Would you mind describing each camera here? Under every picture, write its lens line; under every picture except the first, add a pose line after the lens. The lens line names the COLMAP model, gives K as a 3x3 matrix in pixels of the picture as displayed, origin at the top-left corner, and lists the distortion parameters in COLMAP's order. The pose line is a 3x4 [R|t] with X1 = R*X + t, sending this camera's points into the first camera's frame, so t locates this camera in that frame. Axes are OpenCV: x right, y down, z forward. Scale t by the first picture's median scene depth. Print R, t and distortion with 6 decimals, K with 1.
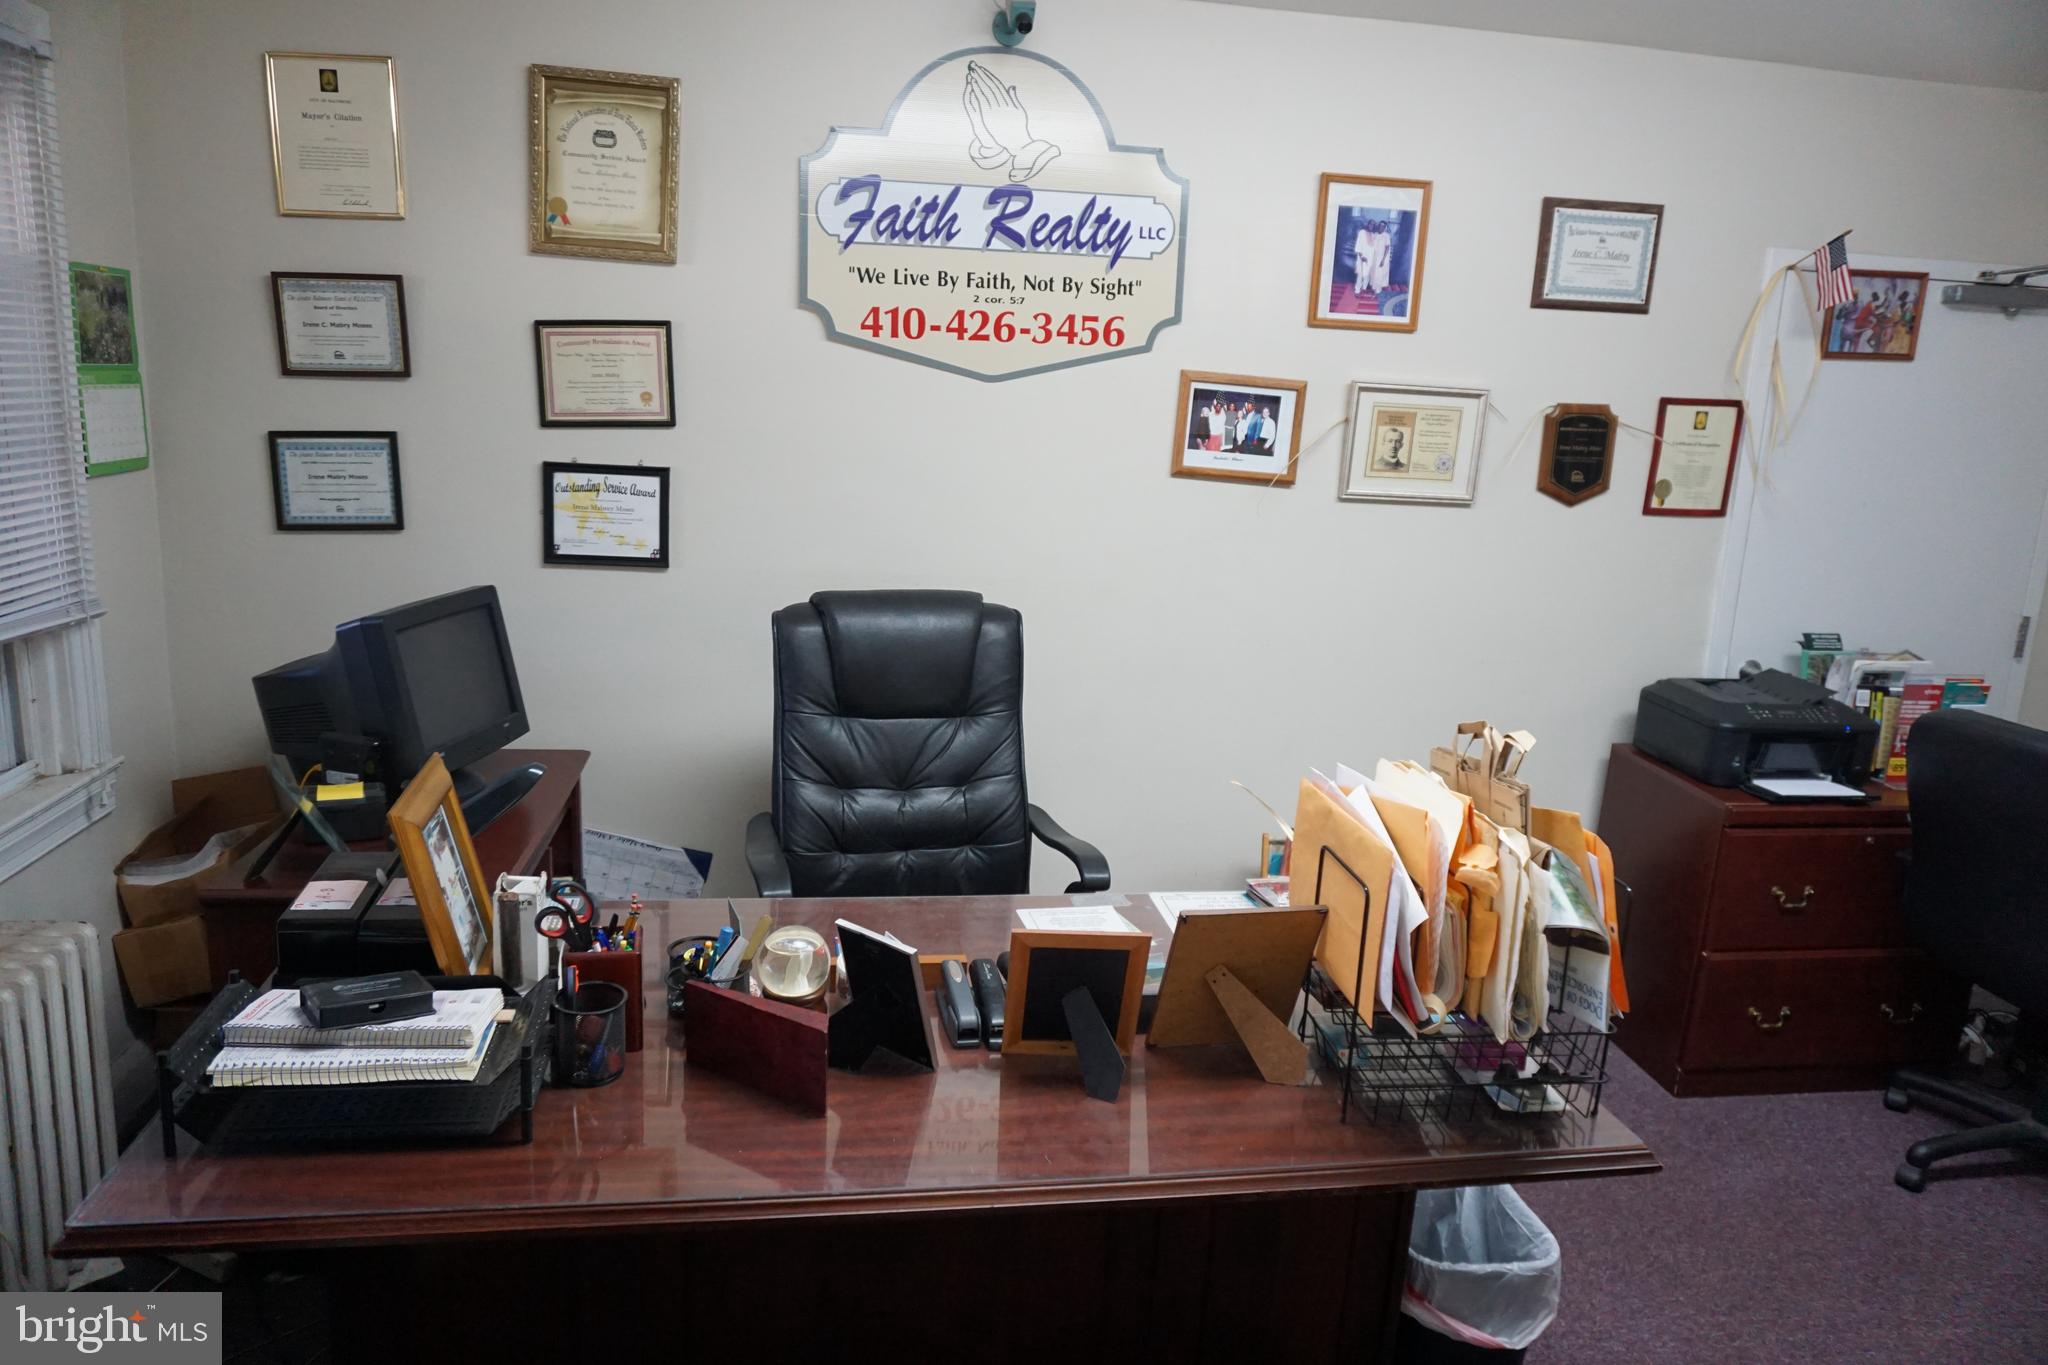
lens RADIAL K [[1366.3, 0, 1018.3], [0, 1366.3, 679.4], [0, 0, 1]] dist [-0.054559, 0.041348]
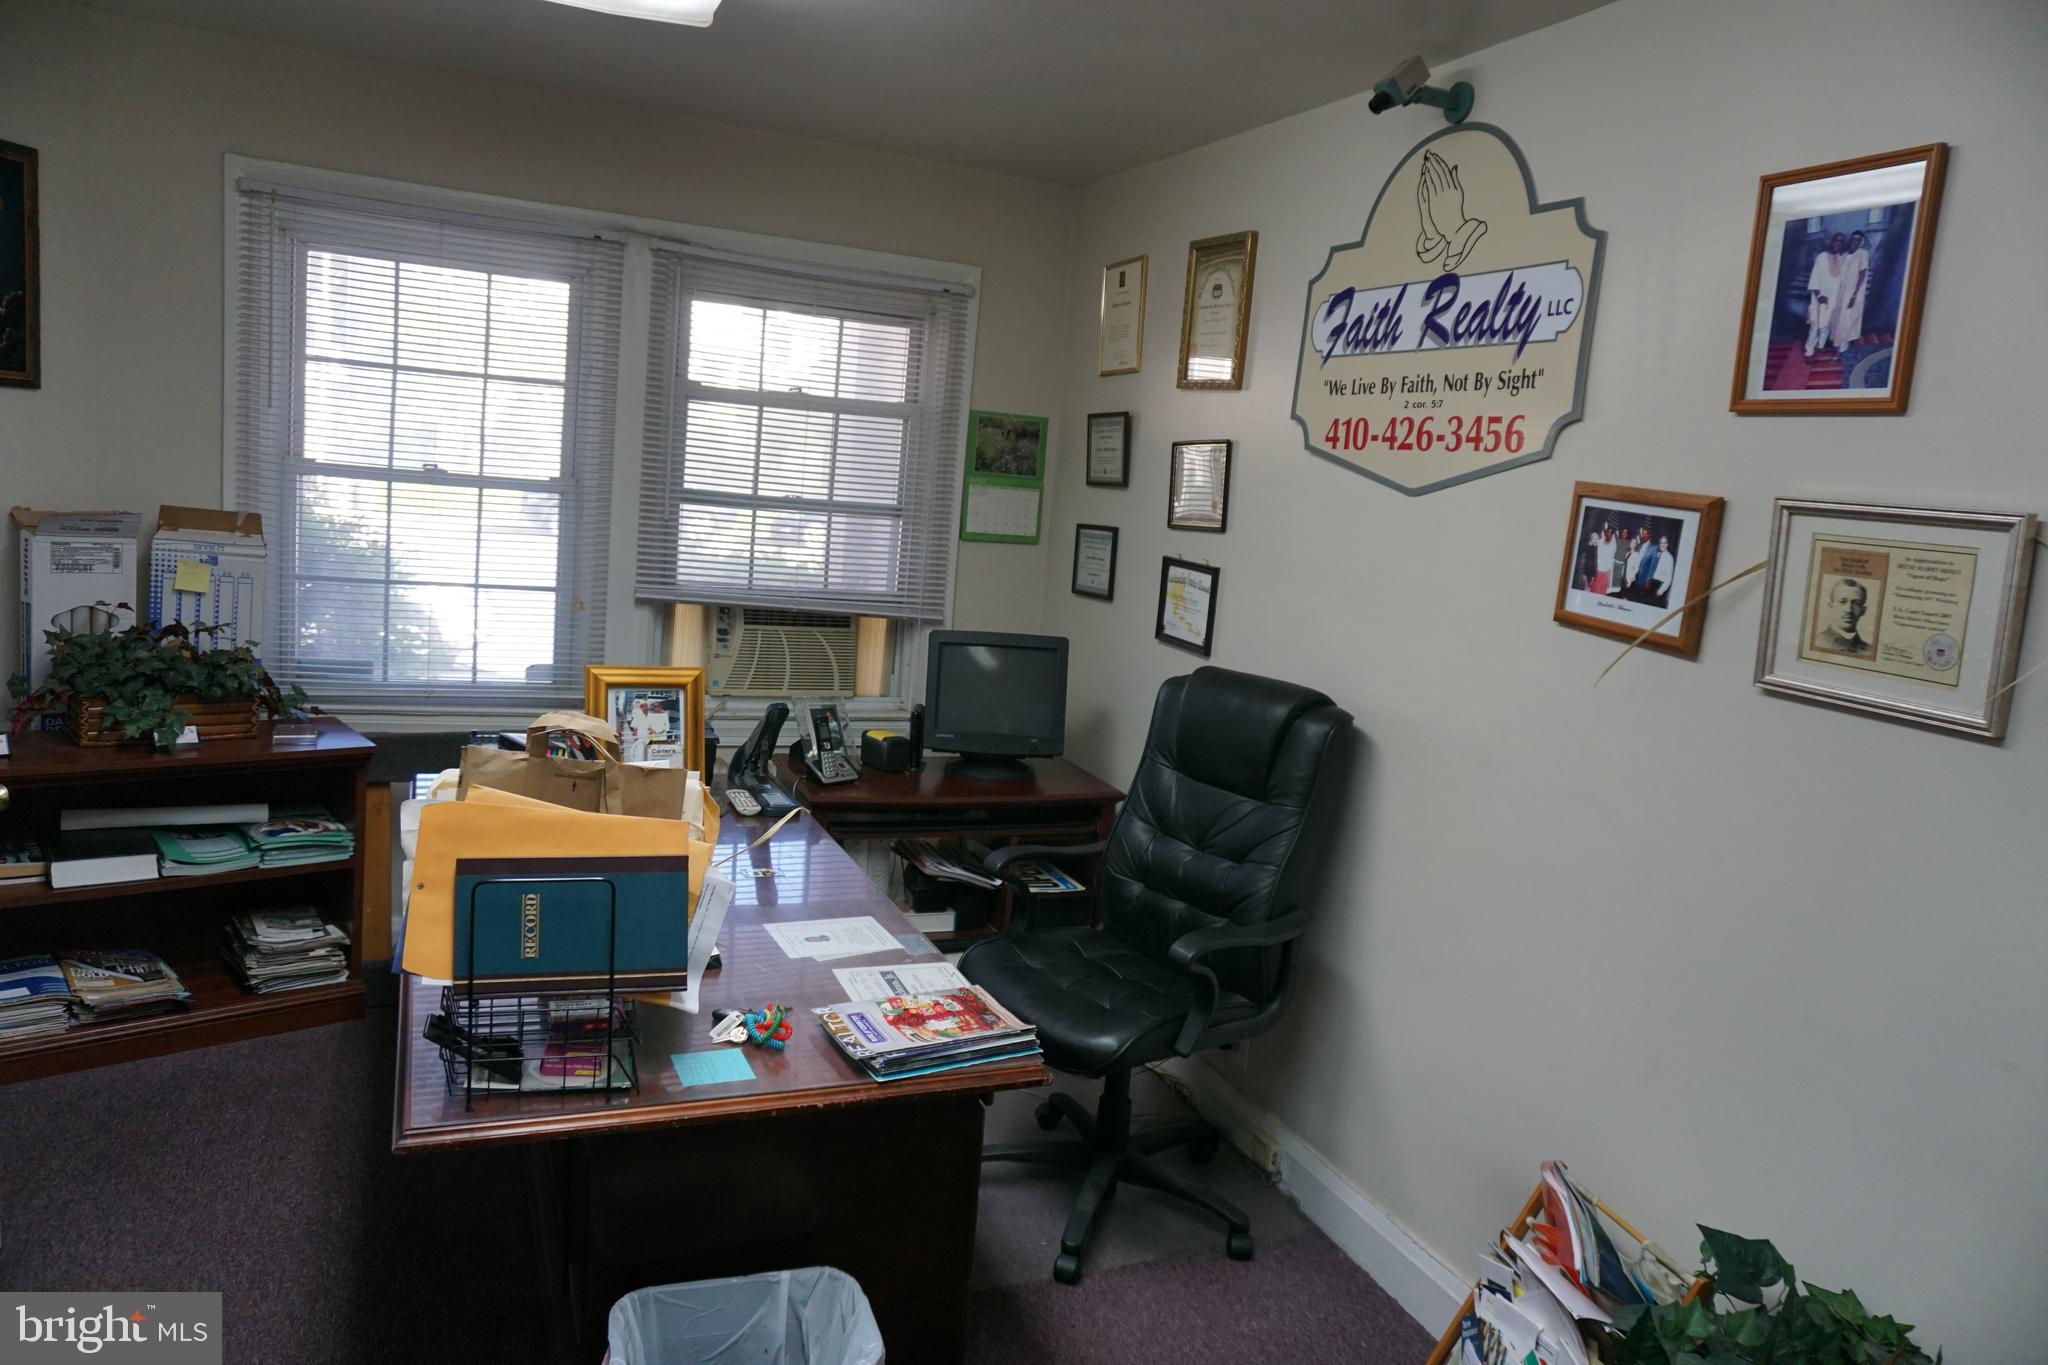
lens RADIAL K [[1366.3, 0, 1015.0], [0, 1366.3, 679.7], [0, 0, 1]] dist [-0.054559, 0.041348]
pose [[0.233182, 0.124323, -0.964453, 0.784988], [-0.280245, 0.958307, 0.055774, -0.081289], [0.931176, 0.257278, 0.258301, 0.563715]]
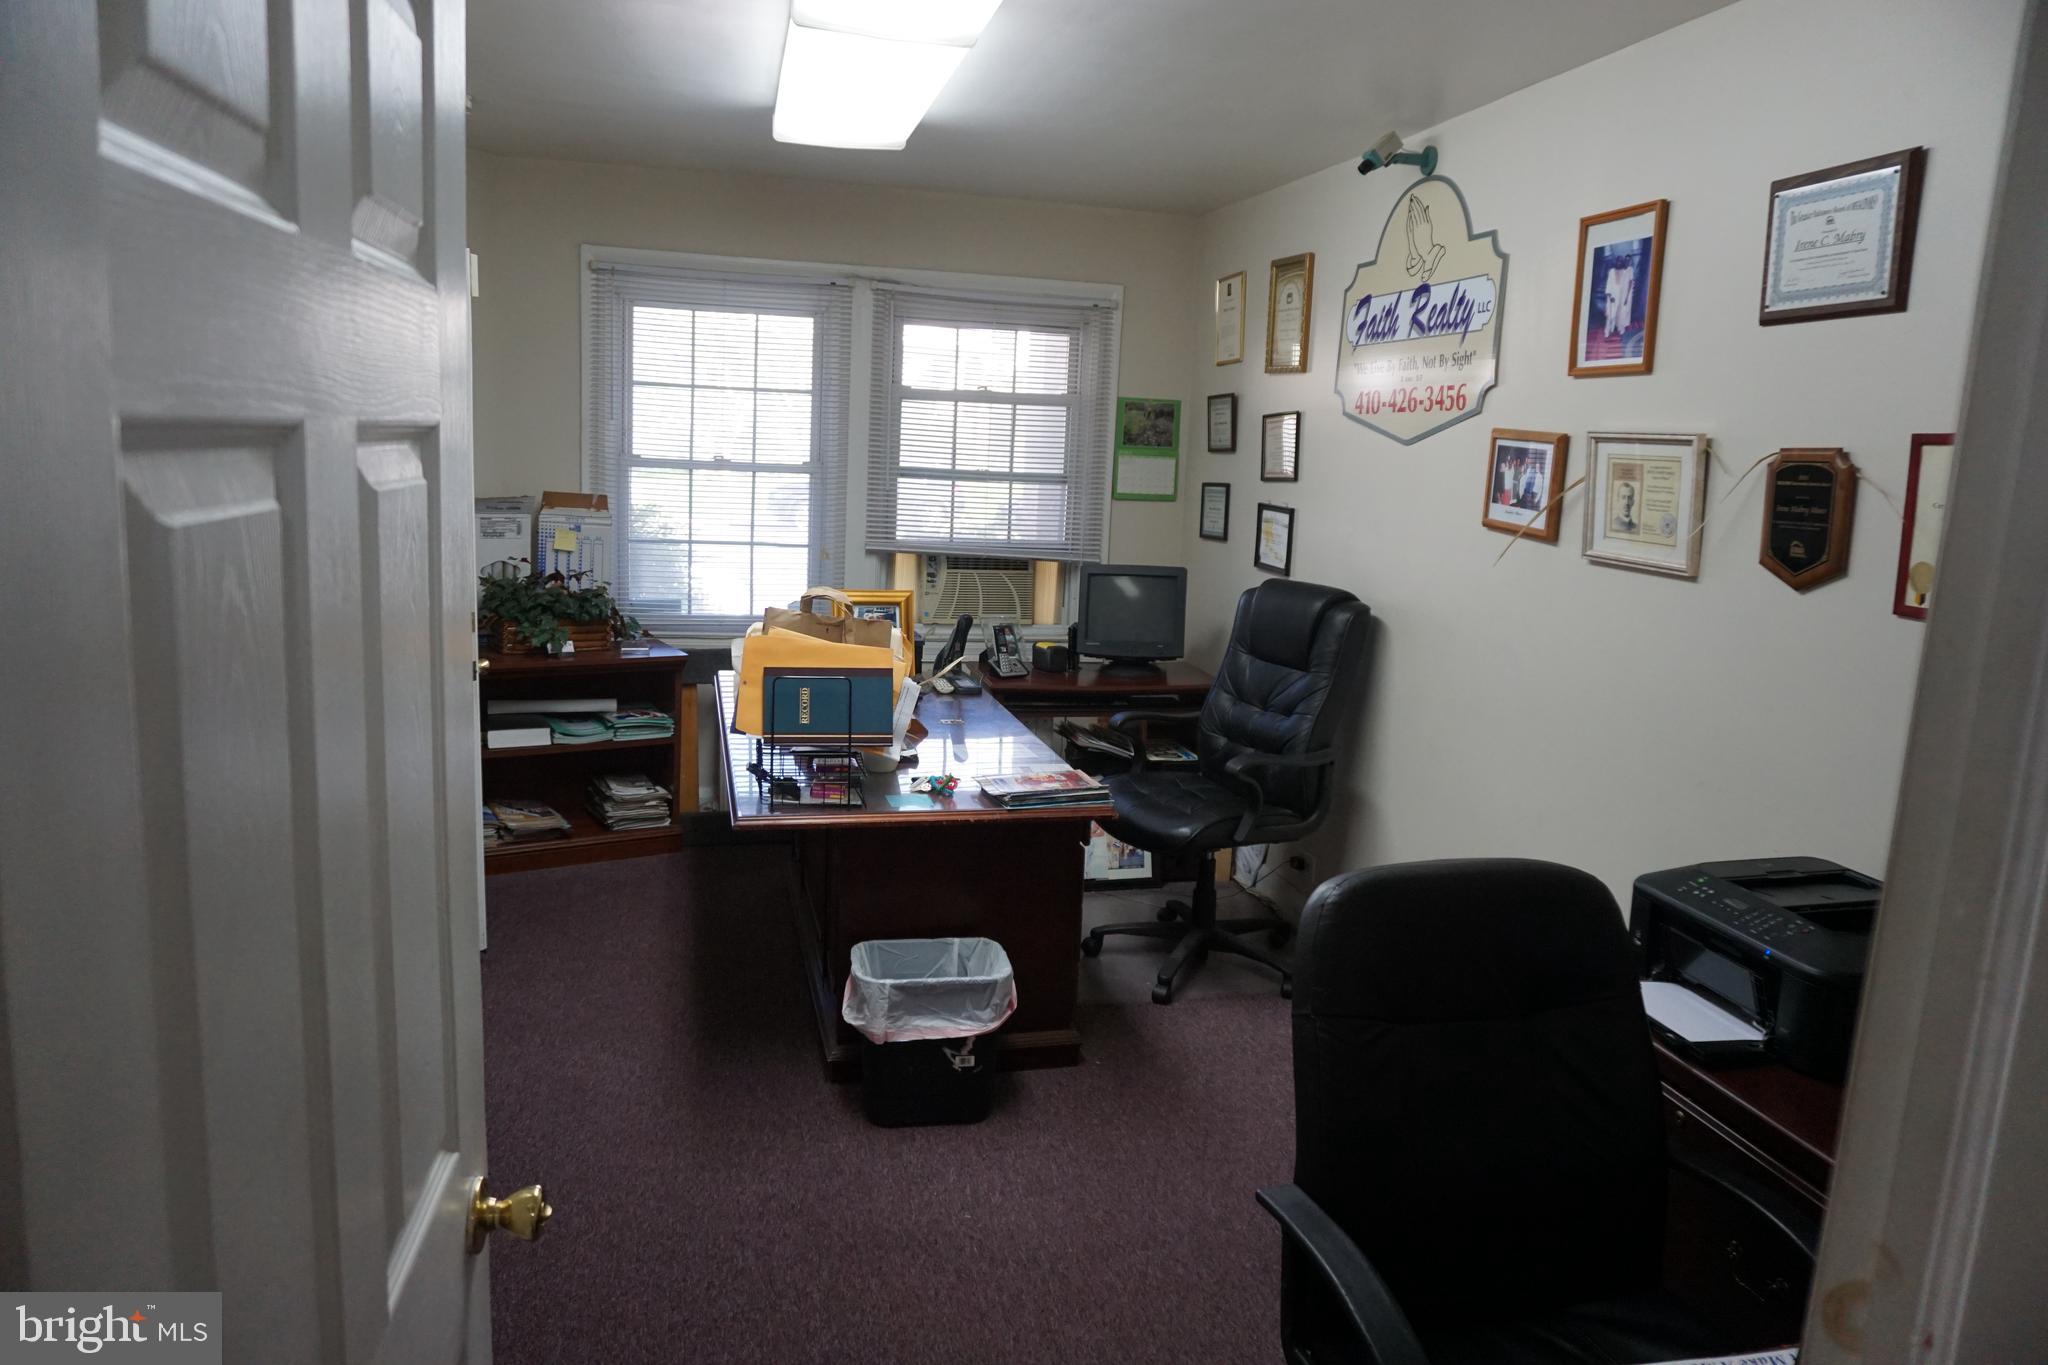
lens RADIAL K [[1366.3, 0, 1012.4], [0, 1366.3, 679.1], [0, 0, 1]] dist [-0.054559, 0.041348]
pose [[0.066799, 0.131048, -0.989123, 1.186888], [-0.250817, 0.961710, 0.110477, -0.063254], [0.965727, 0.240709, 0.097110, 0.592096]]
